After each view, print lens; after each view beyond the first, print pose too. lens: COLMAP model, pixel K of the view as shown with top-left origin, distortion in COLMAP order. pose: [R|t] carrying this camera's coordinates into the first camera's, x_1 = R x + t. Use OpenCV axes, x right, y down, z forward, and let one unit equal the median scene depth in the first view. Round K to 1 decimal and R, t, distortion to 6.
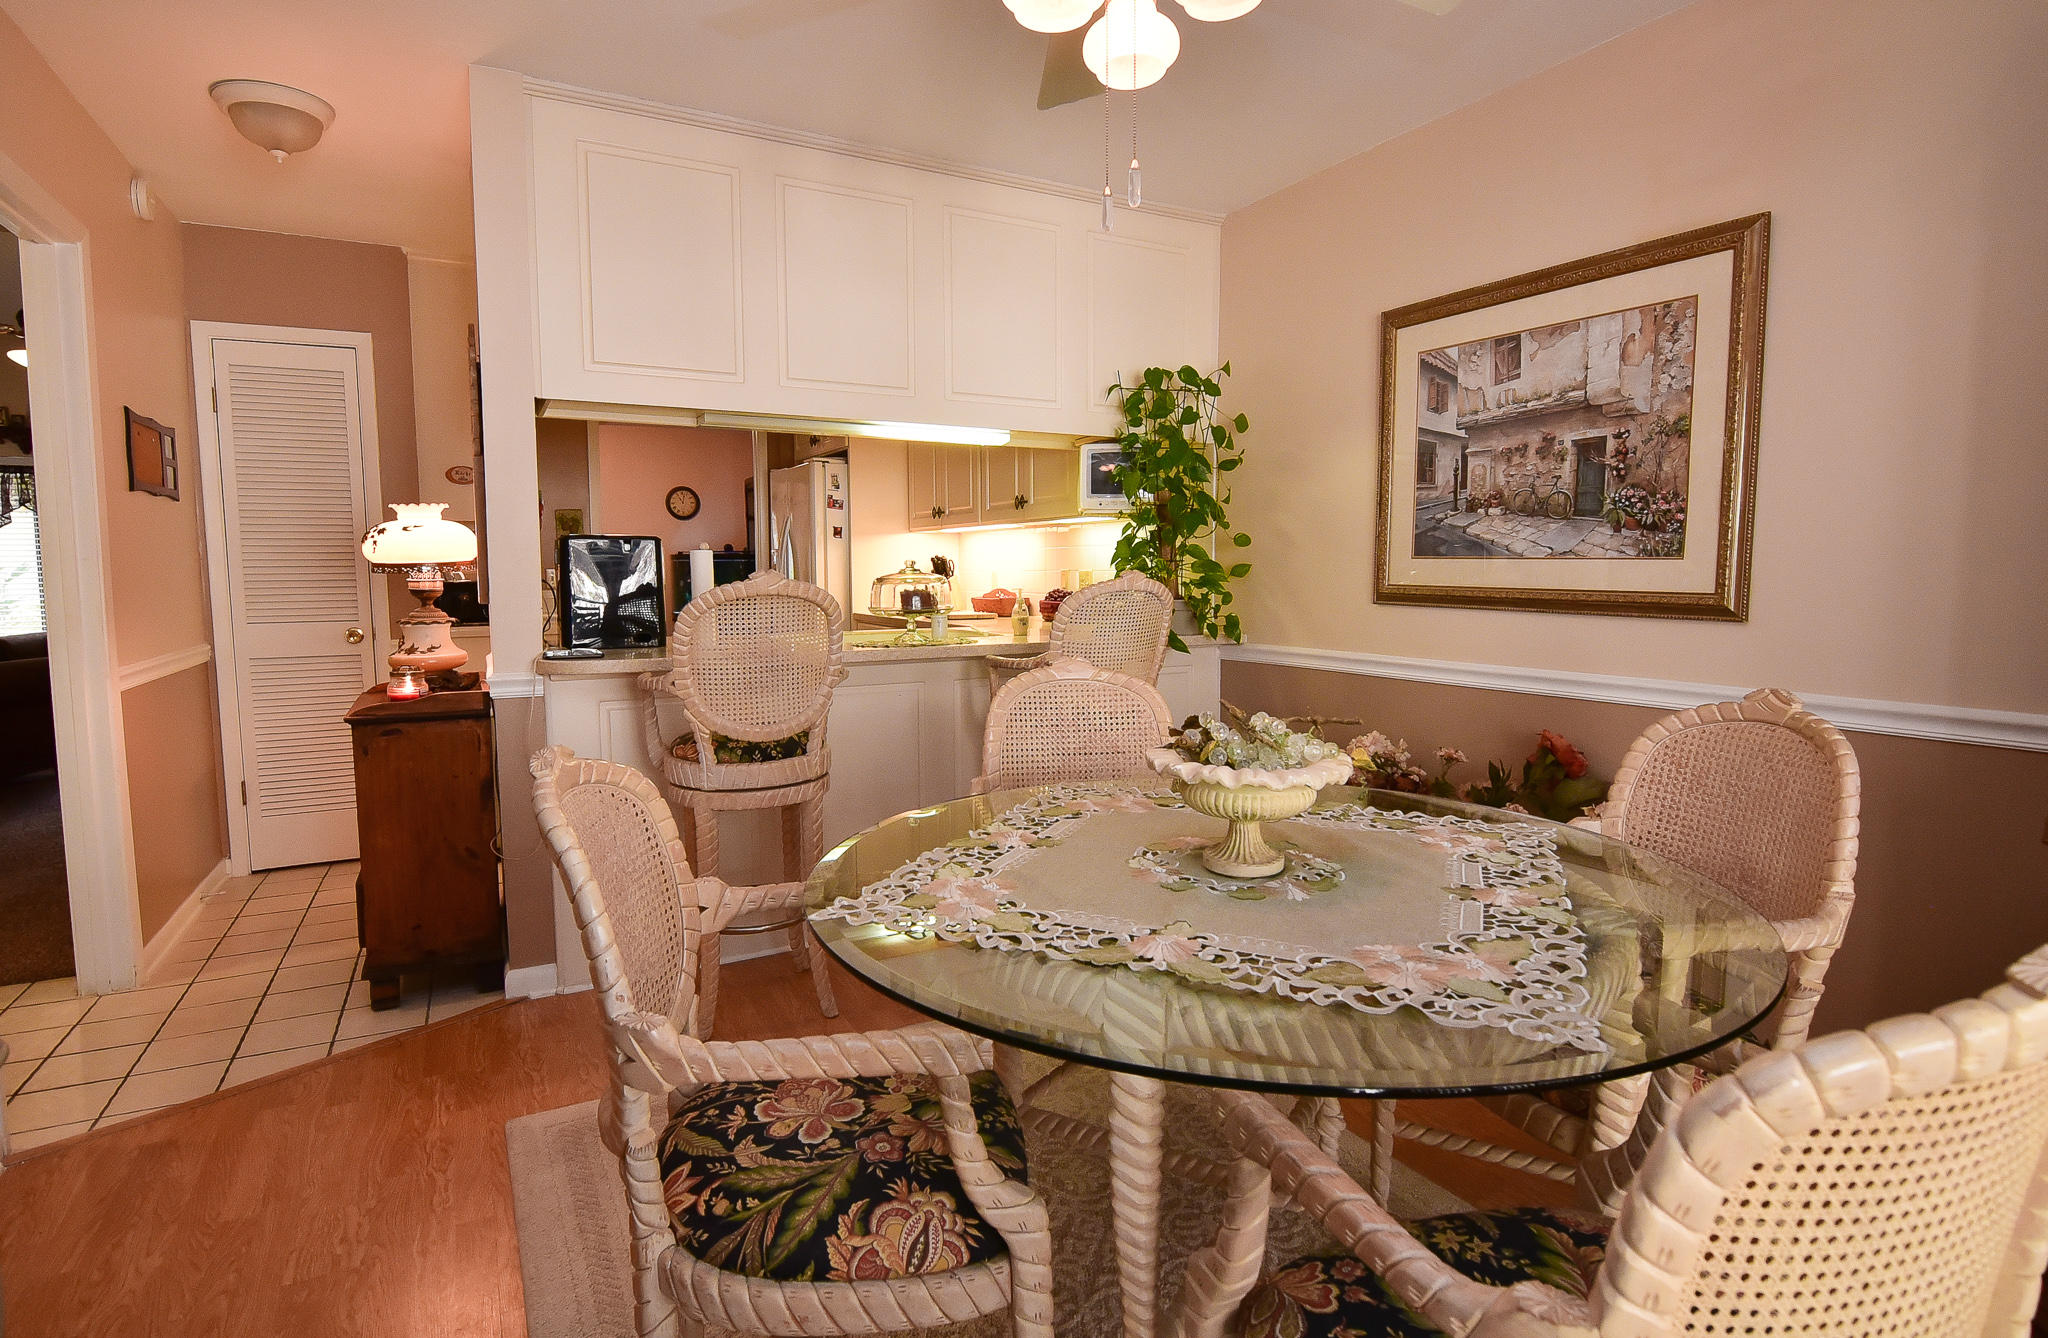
lens RADIAL K [[1069.2, 0, 1023.3], [0, 1069.2, 669.4], [0, 0, 1]] dist [-0.001158, -0.000150]
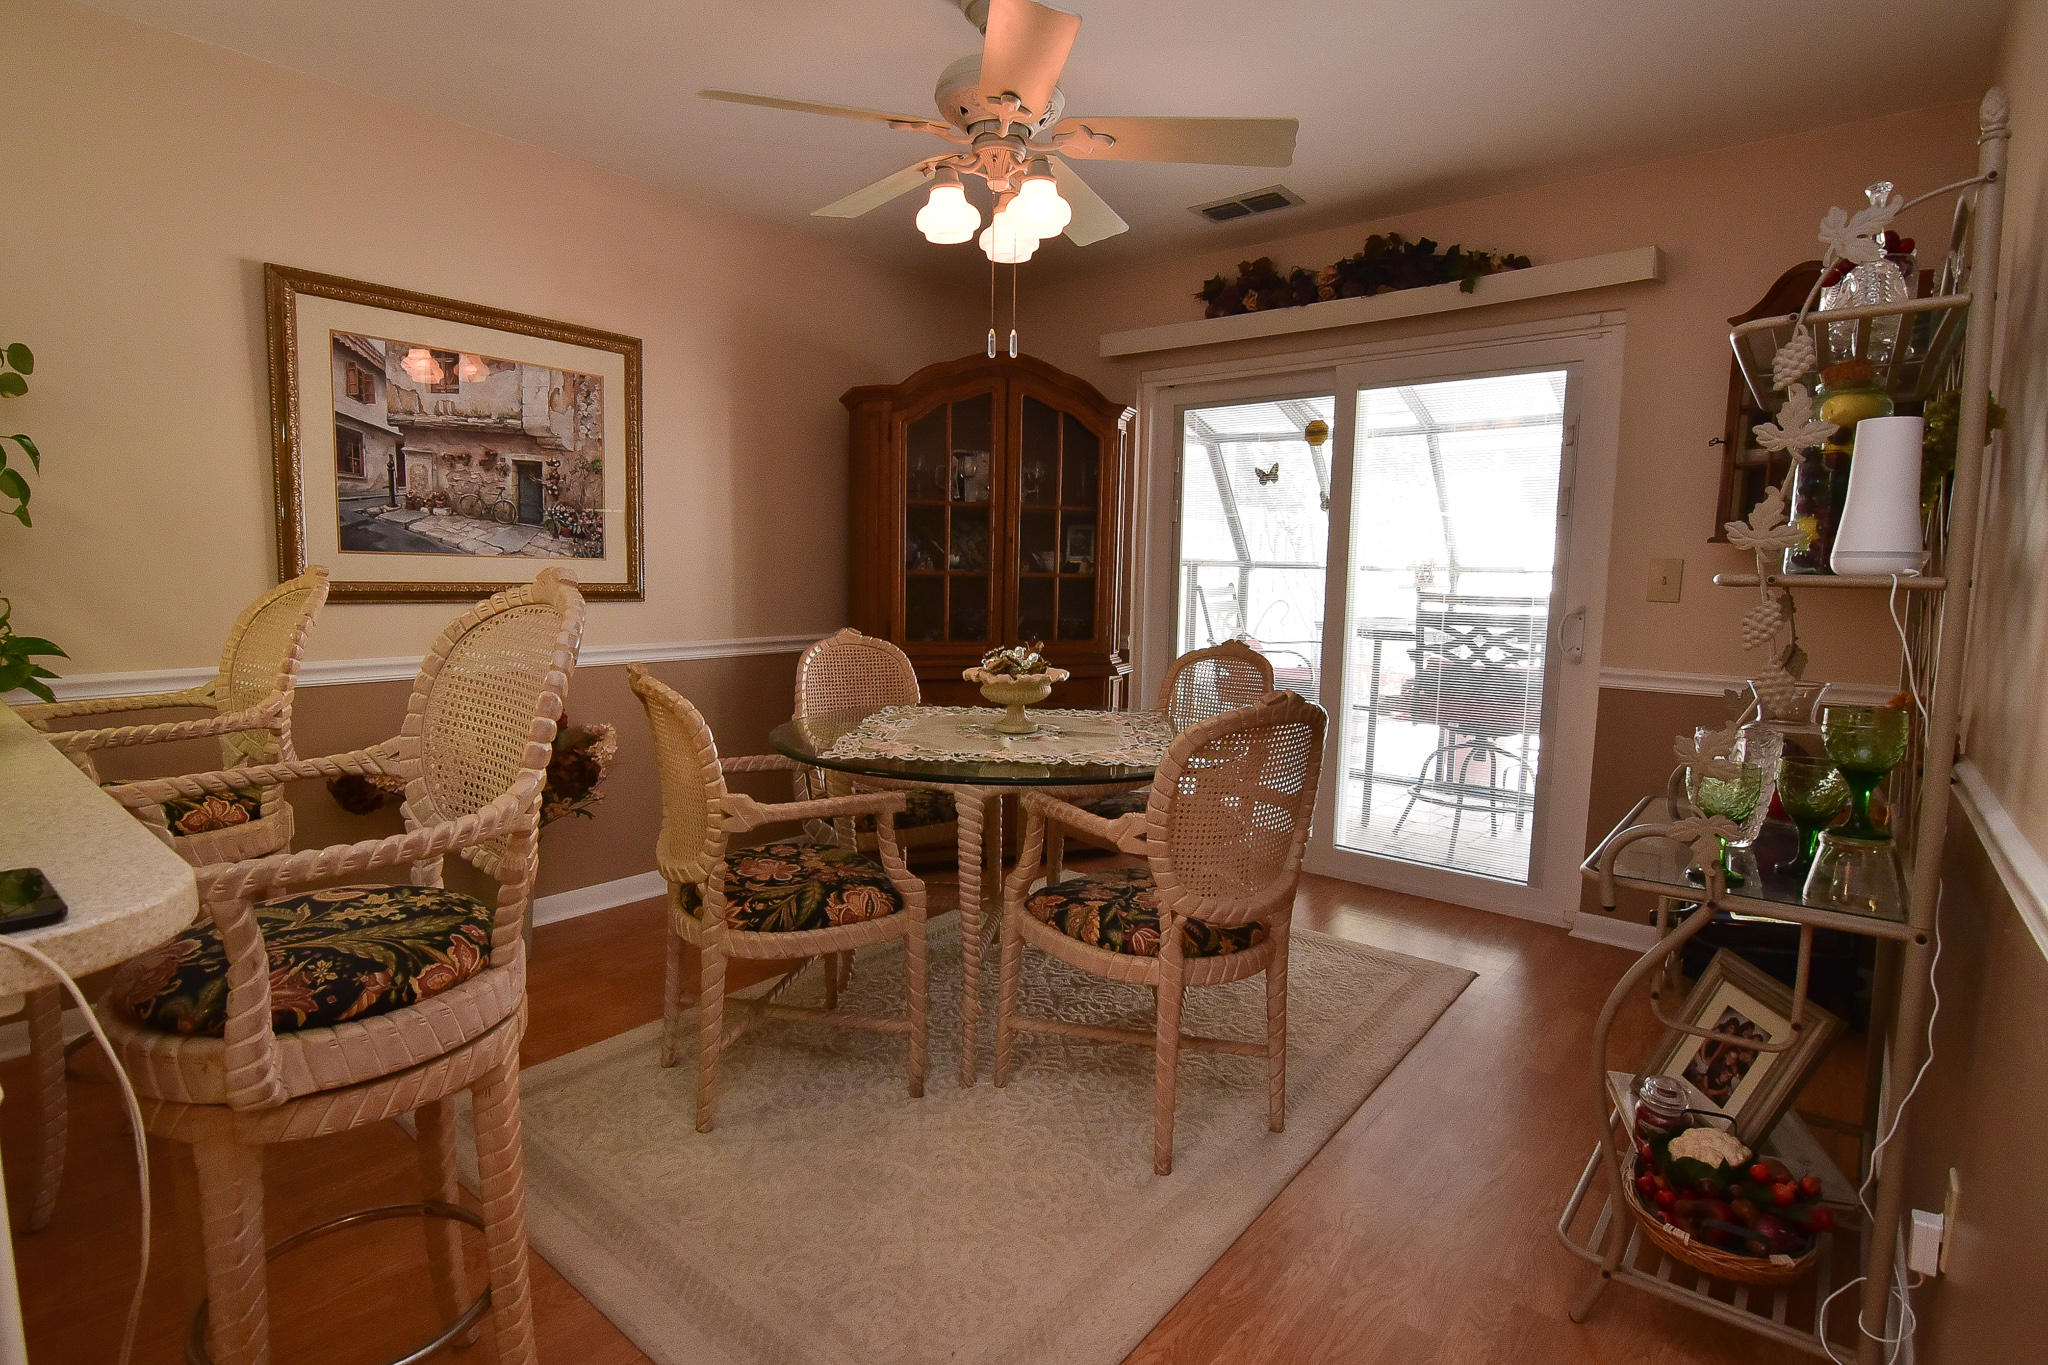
lens RADIAL K [[988.8, 0, 1022.8], [0, 988.8, 671.4], [0, 0, 1]] dist [-0.000012, -0.000046]
pose [[-0.368655, -0.110843, 0.922934, -0.735963], [0.064478, 0.987425, 0.144343, -0.097918], [-0.927327, 0.112722, -0.356873, 0.857103]]
